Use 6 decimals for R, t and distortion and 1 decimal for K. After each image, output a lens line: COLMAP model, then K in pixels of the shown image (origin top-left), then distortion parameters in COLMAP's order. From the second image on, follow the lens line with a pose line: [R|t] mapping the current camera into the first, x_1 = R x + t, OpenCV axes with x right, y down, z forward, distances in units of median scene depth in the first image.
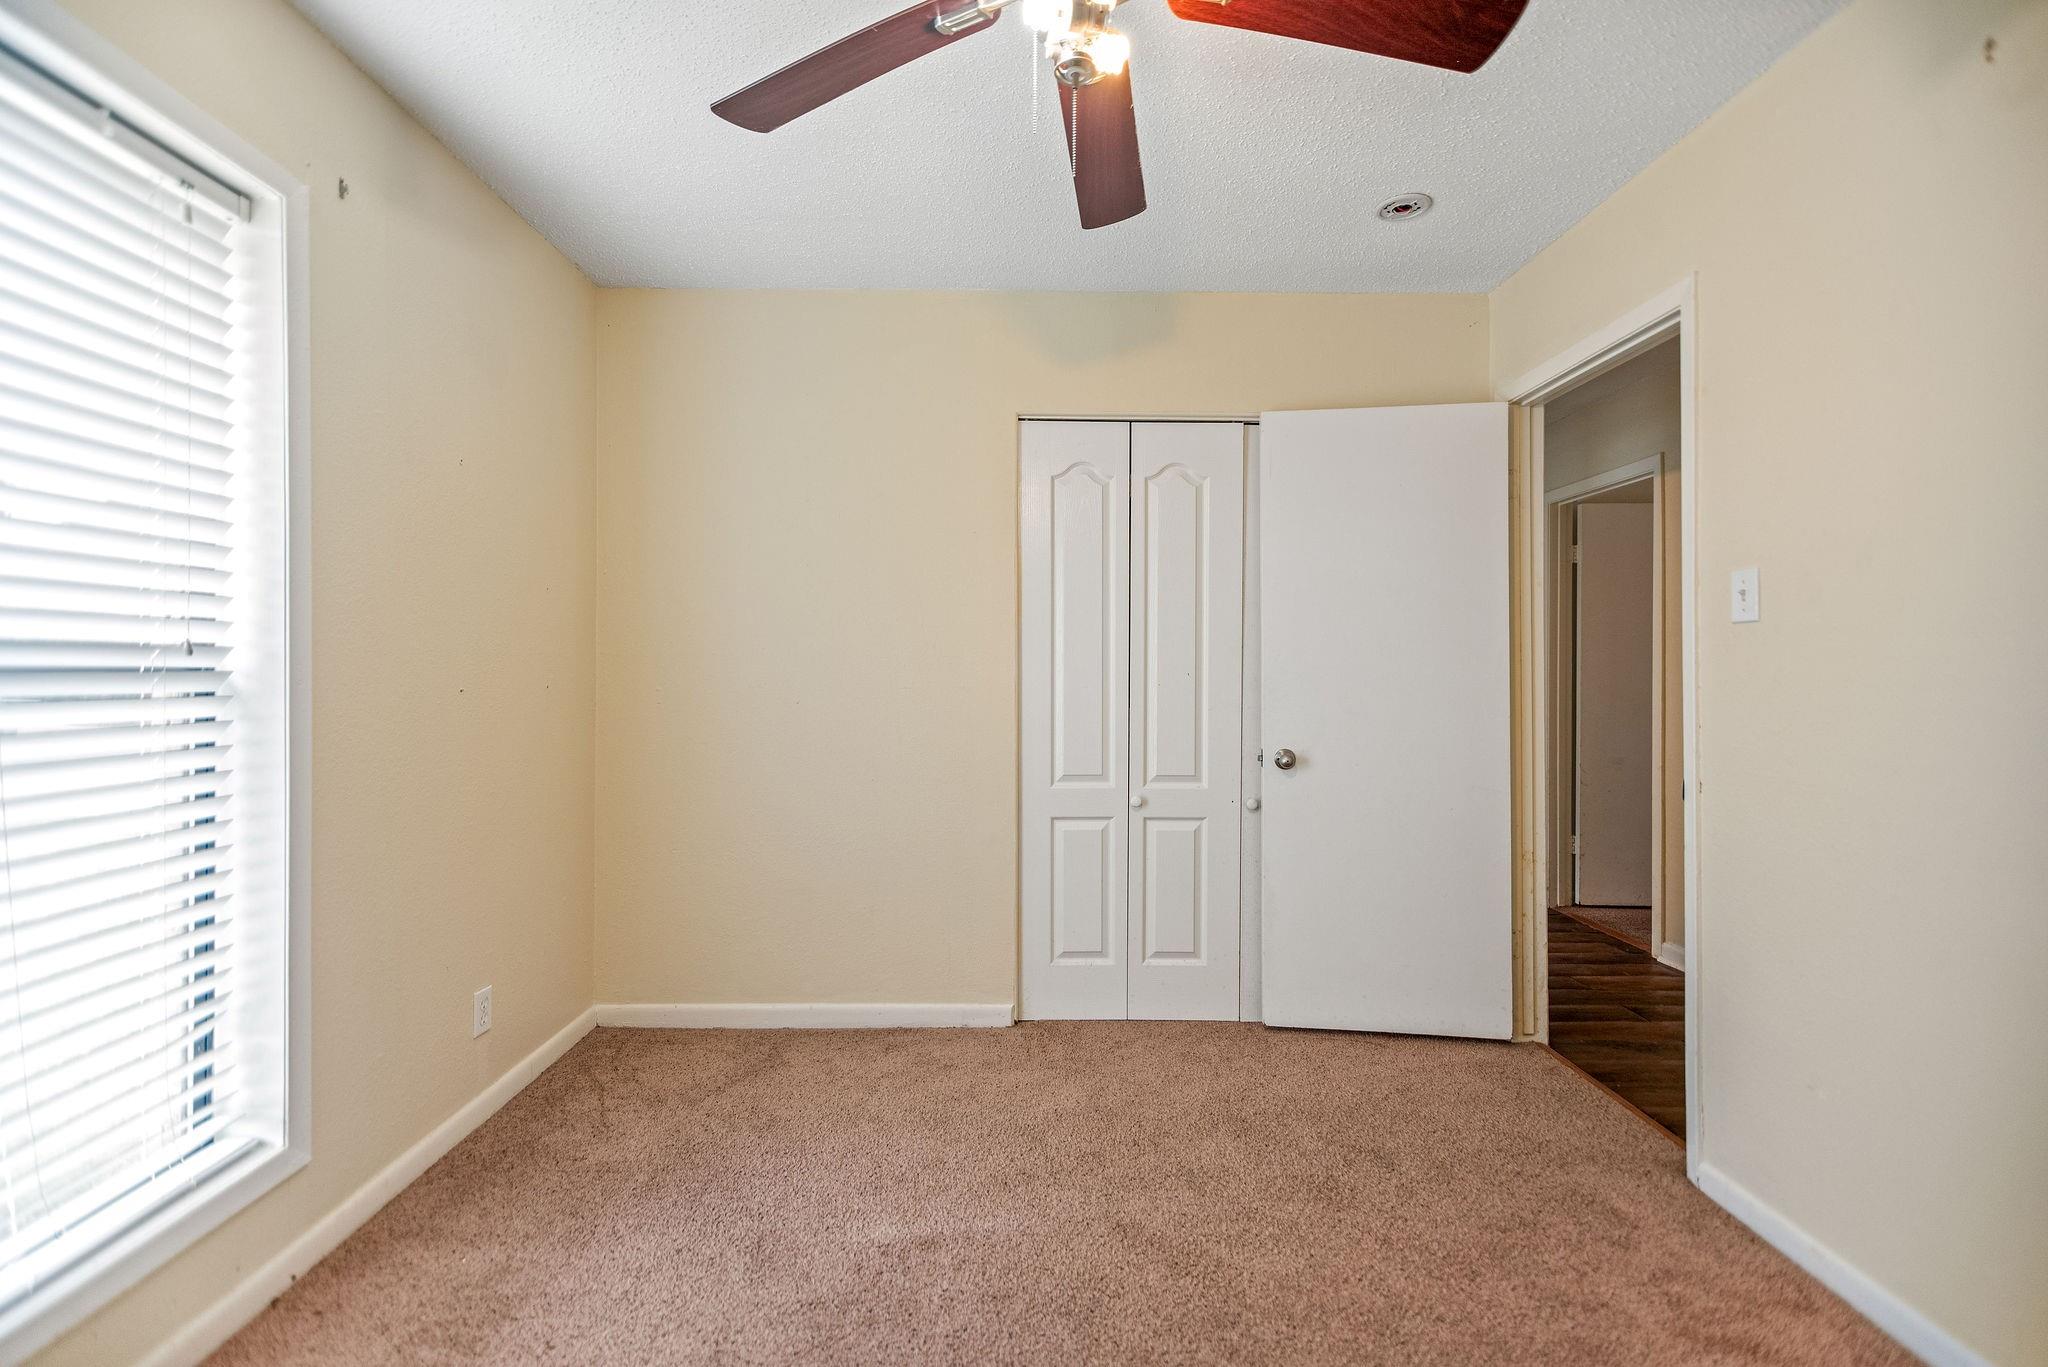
lens RADIAL K [[879.4, 0, 1021.3], [0, 879.4, 703.4], [0, 0, 1]] dist [0.000760, 0.000465]
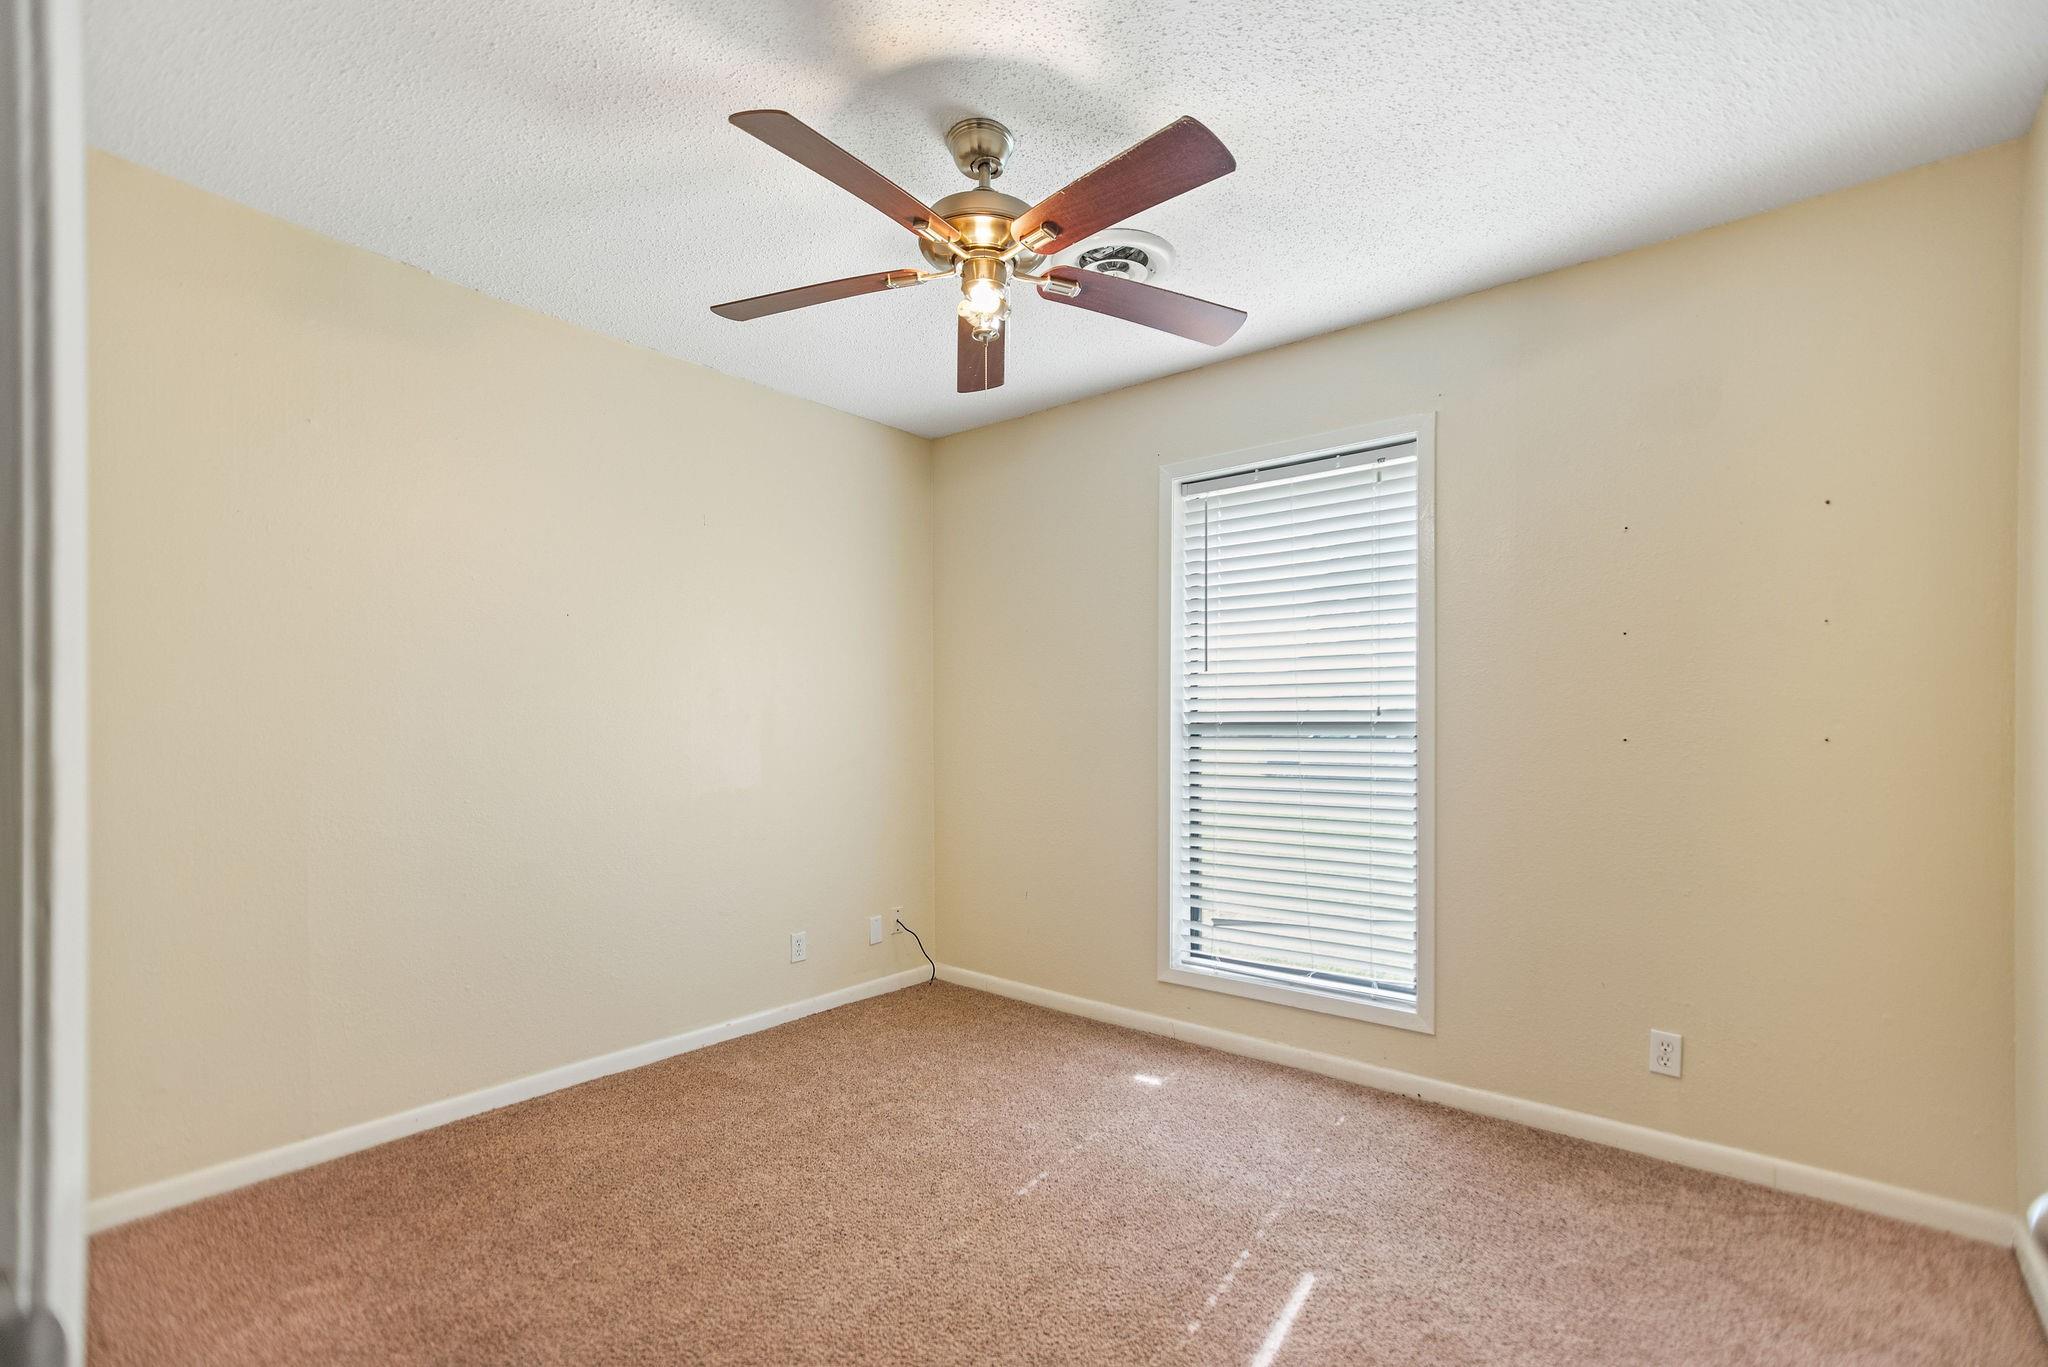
lens RADIAL K [[879.4, 0, 1021.3], [0, 879.4, 703.4], [0, 0, 1]] dist [0.000760, 0.000465]
pose [[-0.609799, -0.002890, -0.792551, 0.895241], [-0.019147, 0.999755, 0.011086, -0.078046], [0.792325, 0.021935, -0.609705, 1.359748]]
